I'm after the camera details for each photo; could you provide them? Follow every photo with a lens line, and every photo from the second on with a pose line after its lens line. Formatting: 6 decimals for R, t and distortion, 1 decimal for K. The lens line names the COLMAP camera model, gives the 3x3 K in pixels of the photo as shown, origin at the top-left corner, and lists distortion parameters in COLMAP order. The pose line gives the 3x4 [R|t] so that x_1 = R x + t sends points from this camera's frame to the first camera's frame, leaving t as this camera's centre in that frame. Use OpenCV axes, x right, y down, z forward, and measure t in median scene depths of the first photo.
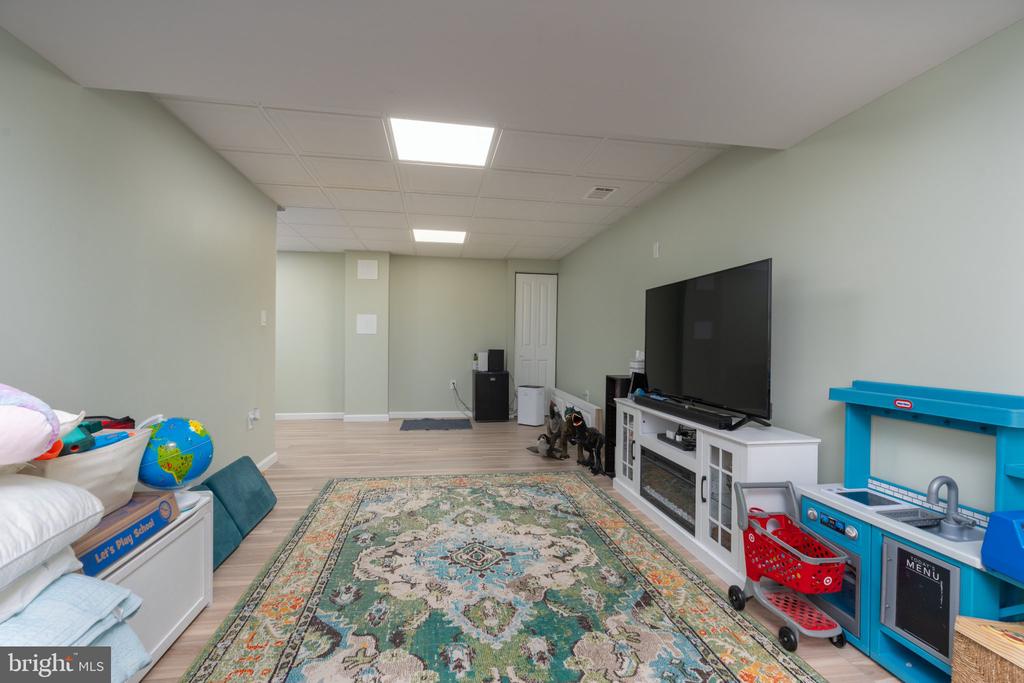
lens RADIAL K [[464.2, 0, 509.0], [0, 464.2, 342.8], [0, 0, 1]] dist [0.001937, 0.000185]
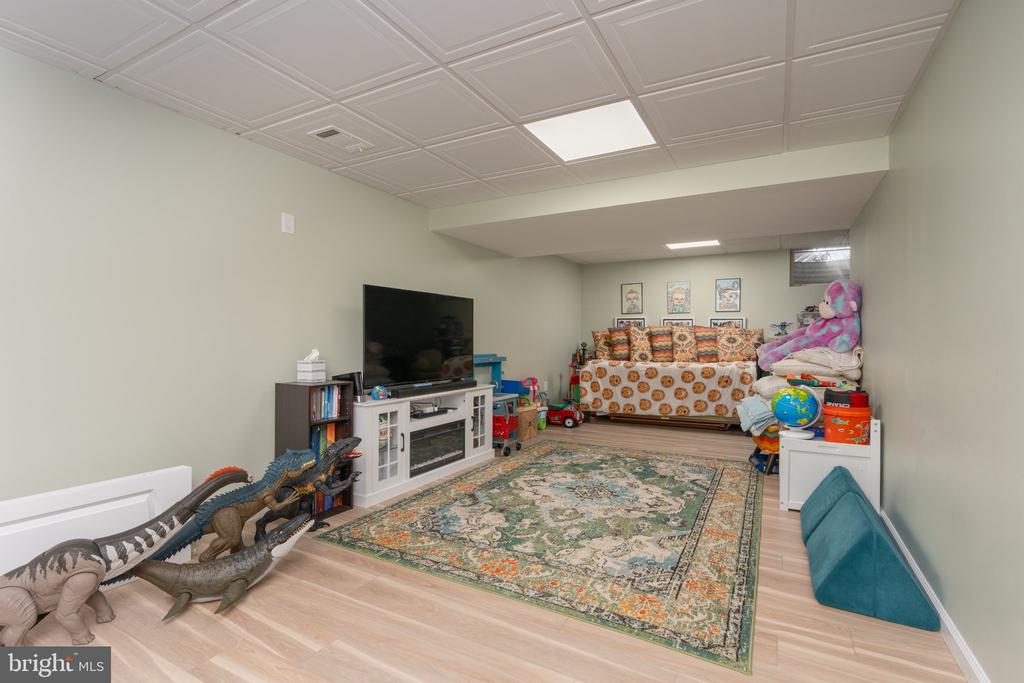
lens RADIAL K [[464.2, 0, 511.9], [0, 464.2, 342.3], [0, 0, 1]] dist [0.001937, 0.000185]
pose [[-0.782698, -0.013576, 0.622254, -0.690451], [-0.010009, 0.999907, 0.009226, 0.011722], [-0.622321, 0.000993, -0.782761, 2.113333]]
